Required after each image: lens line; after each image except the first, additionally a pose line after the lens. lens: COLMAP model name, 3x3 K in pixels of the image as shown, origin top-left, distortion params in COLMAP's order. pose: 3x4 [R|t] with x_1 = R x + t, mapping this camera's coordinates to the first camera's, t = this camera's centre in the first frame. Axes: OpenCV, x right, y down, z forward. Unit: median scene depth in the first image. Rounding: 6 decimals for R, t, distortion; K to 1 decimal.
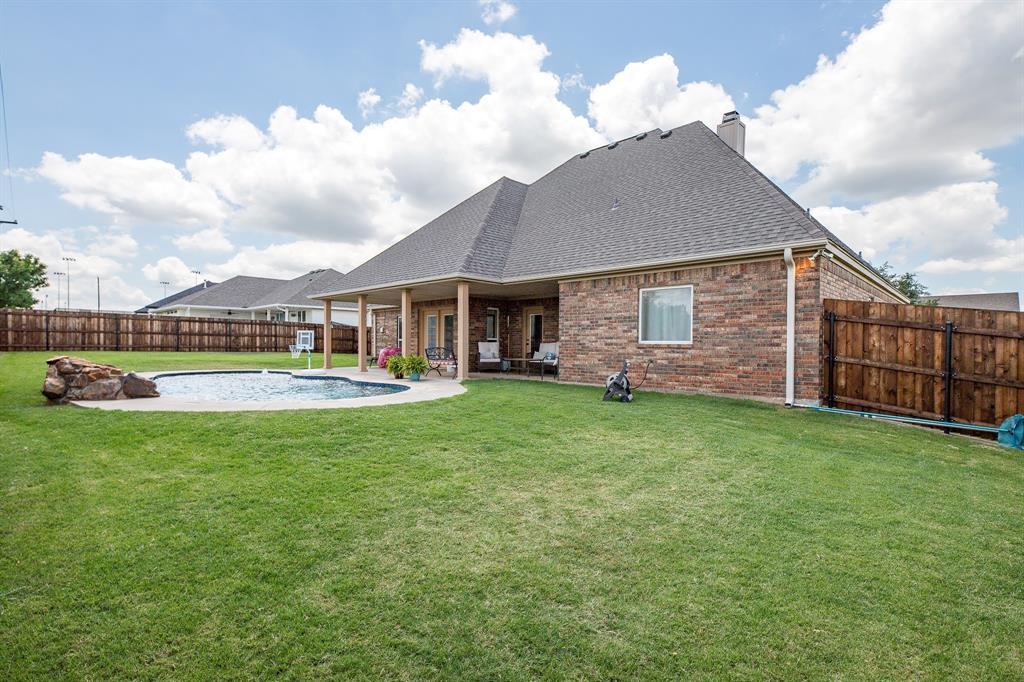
lens RADIAL K [[485.1, 0, 504.2], [0, 485.1, 347.4], [0, 0, 1]] dist [0.004164, -0.003194]
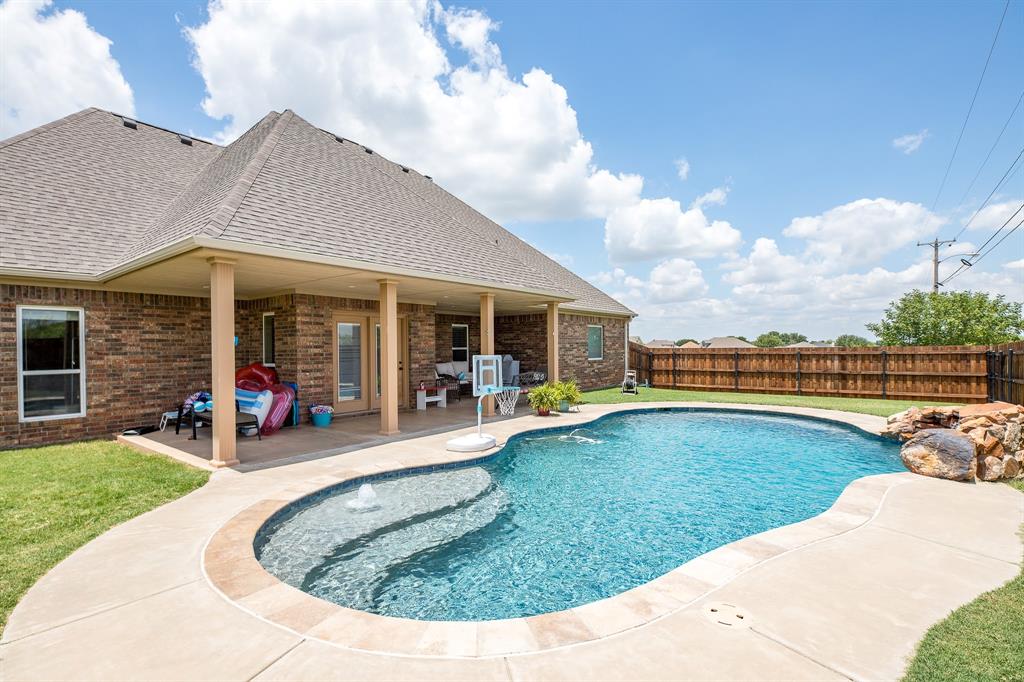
lens RADIAL K [[485.1, 0, 502.5], [0, 485.1, 346.7], [0, 0, 1]] dist [0.004164, -0.003194]
pose [[-0.113708, -0.002231, 0.993512, -0.798191], [0.016496, 0.999855, 0.004133, -0.040265], [-0.993377, 0.016859, -0.113655, 0.936499]]
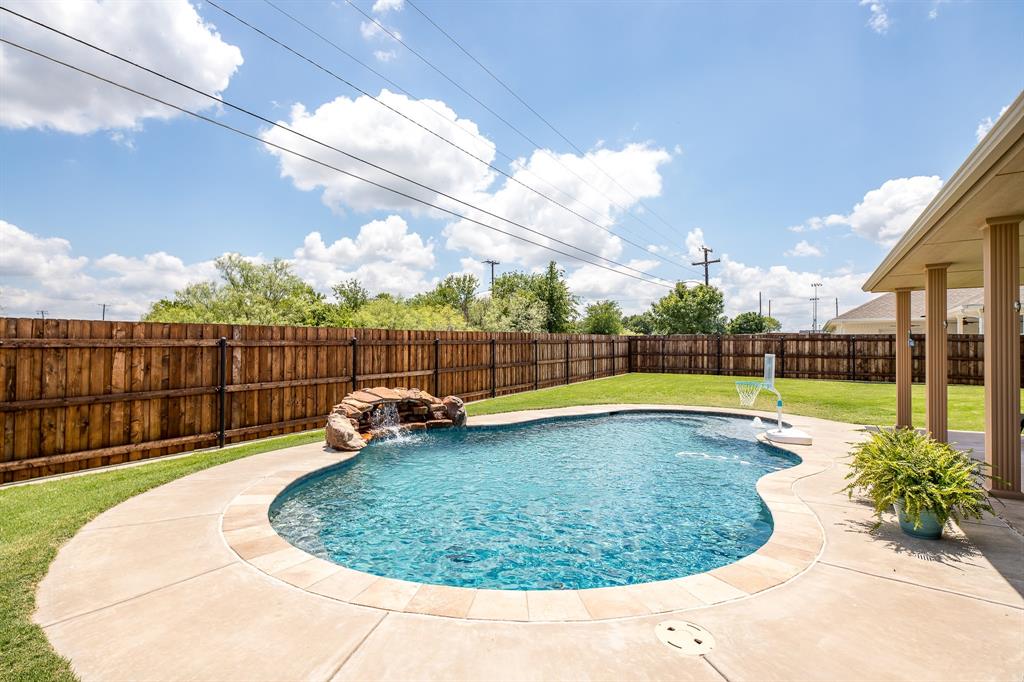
lens RADIAL K [[485.1, 0, 505.4], [0, 485.1, 346.5], [0, 0, 1]] dist [0.004164, -0.003194]
pose [[0.222811, -0.023696, -0.974574, 0.034994], [-0.014984, 0.999503, -0.027728, -0.021514], [0.974746, 0.020782, 0.222345, 0.548982]]
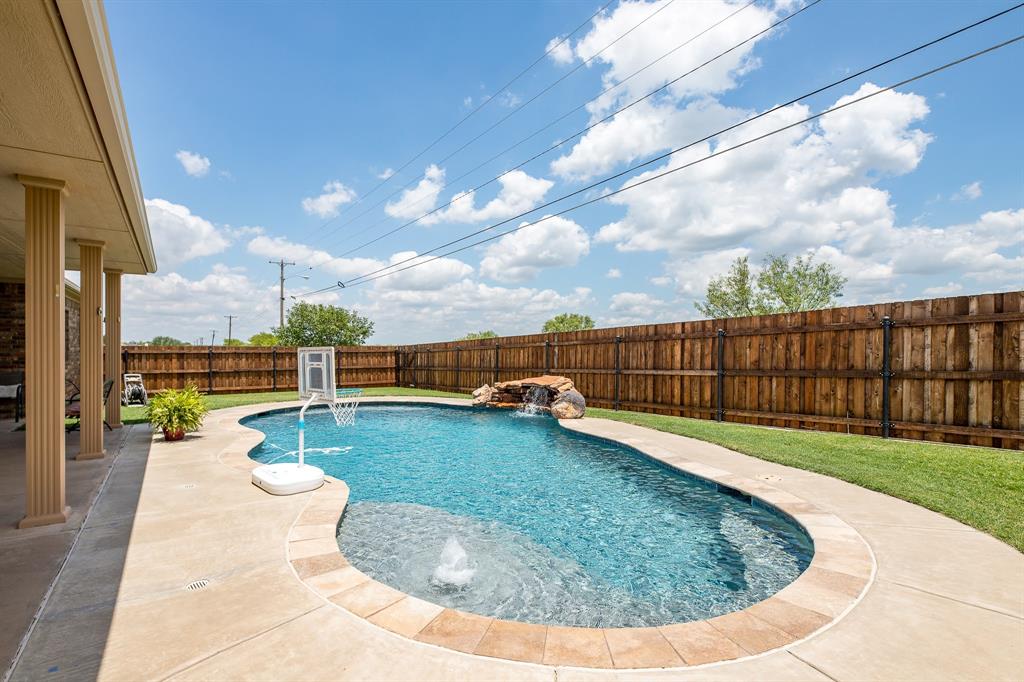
lens RADIAL K [[485.1, 0, 507.8], [0, 485.1, 348.7], [0, 0, 1]] dist [0.004164, -0.003194]
pose [[-0.981521, -0.008037, 0.191184, -0.548054], [-0.005737, 0.999904, 0.012584, -0.035136], [-0.191267, 0.011255, -0.981474, 1.175618]]
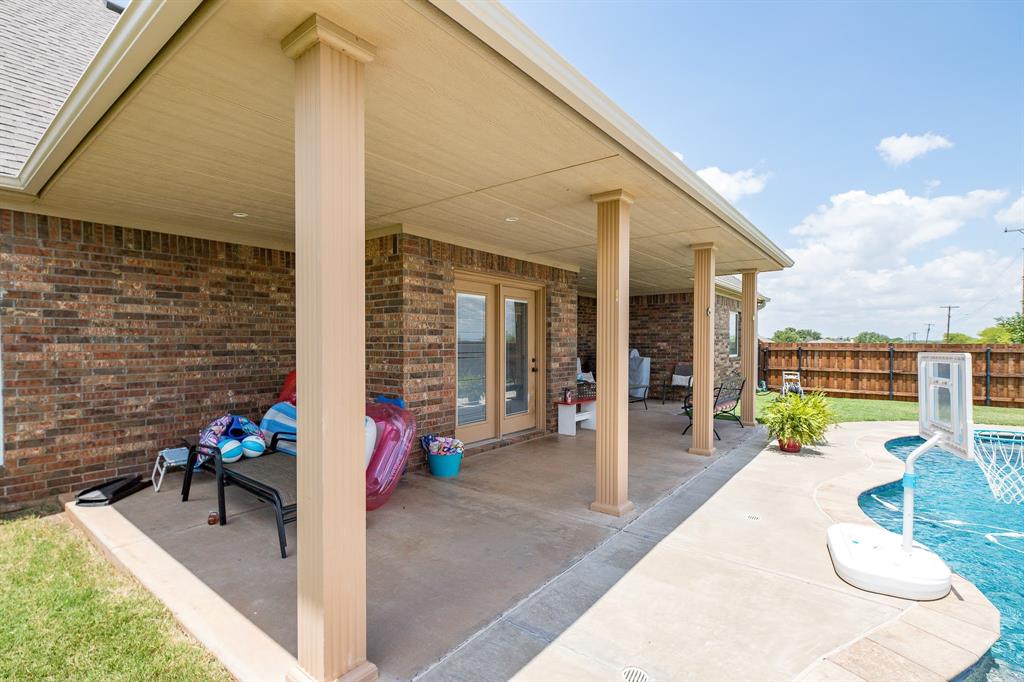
lens RADIAL K [[485.1, 0, 502.9], [0, 485.1, 345.6], [0, 0, 1]] dist [0.004164, -0.003194]
pose [[-0.110317, -0.014874, 0.993785, -0.529901], [0.005404, 0.999864, 0.015565, -0.037252], [-0.993882, 0.007088, -0.110221, 1.077775]]
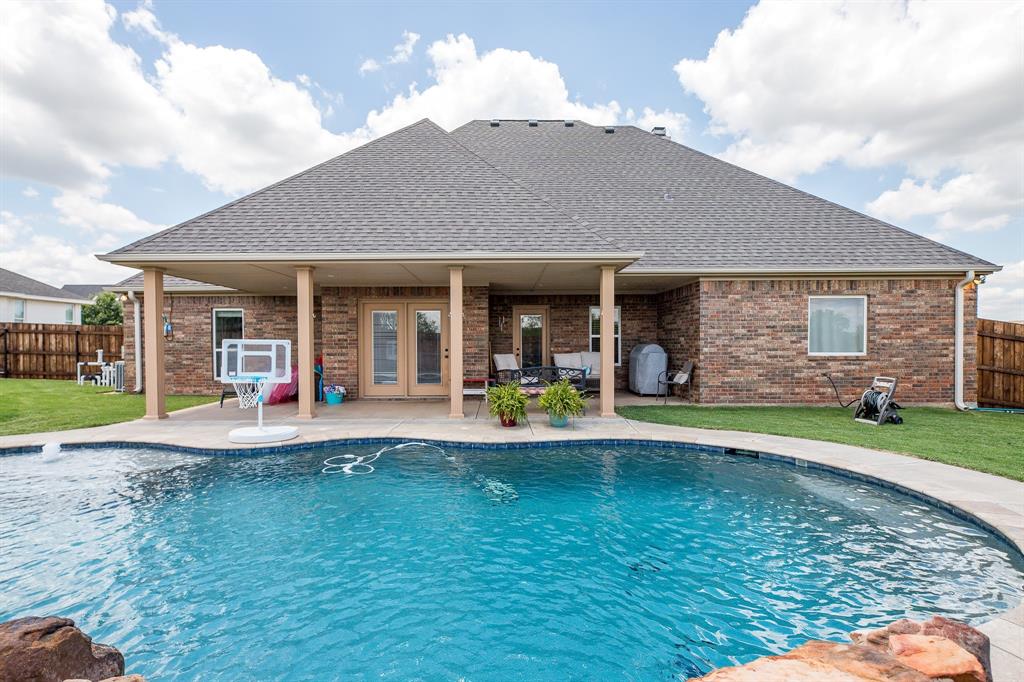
lens RADIAL K [[485.1, 0, 503.4], [0, 485.1, 348.9], [0, 0, 1]] dist [0.004164, -0.003194]
pose [[0.710245, -0.018532, 0.703710, -0.502036], [0.013672, 0.999828, 0.012531, -0.025877], [-0.703821, 0.000721, 0.710377, 0.488657]]
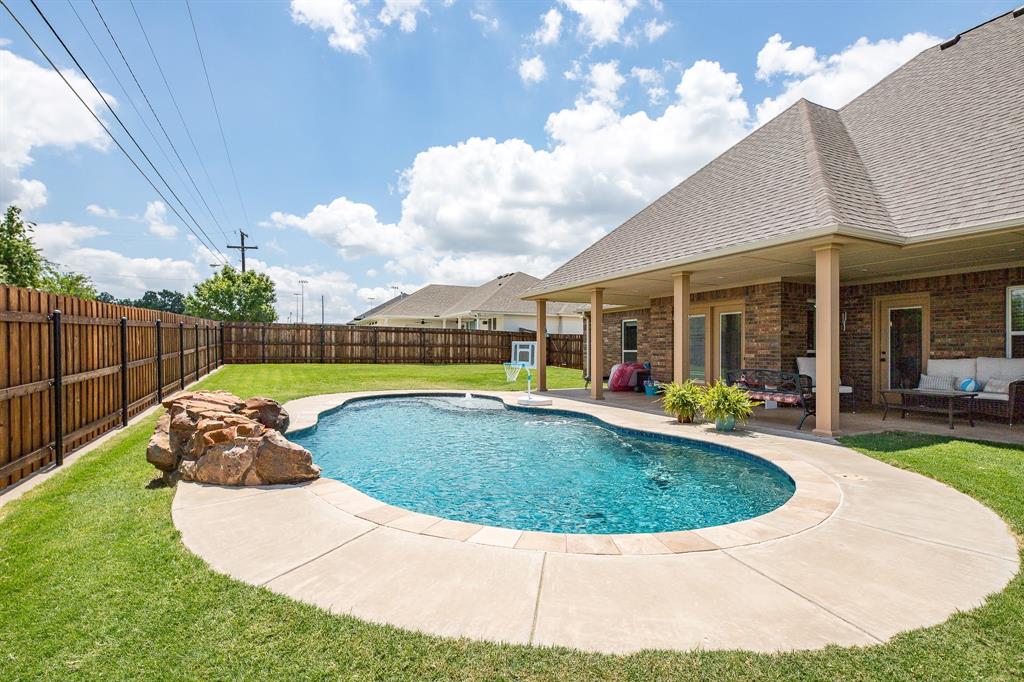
lens RADIAL K [[485.1, 0, 500.0], [0, 485.1, 349.3], [0, 0, 1]] dist [0.004164, -0.003194]
pose [[0.938661, -0.005064, -0.344805, -0.182299], [0.001981, 0.999955, -0.009294, -0.015266], [0.344836, 0.008041, 0.938628, 0.301383]]
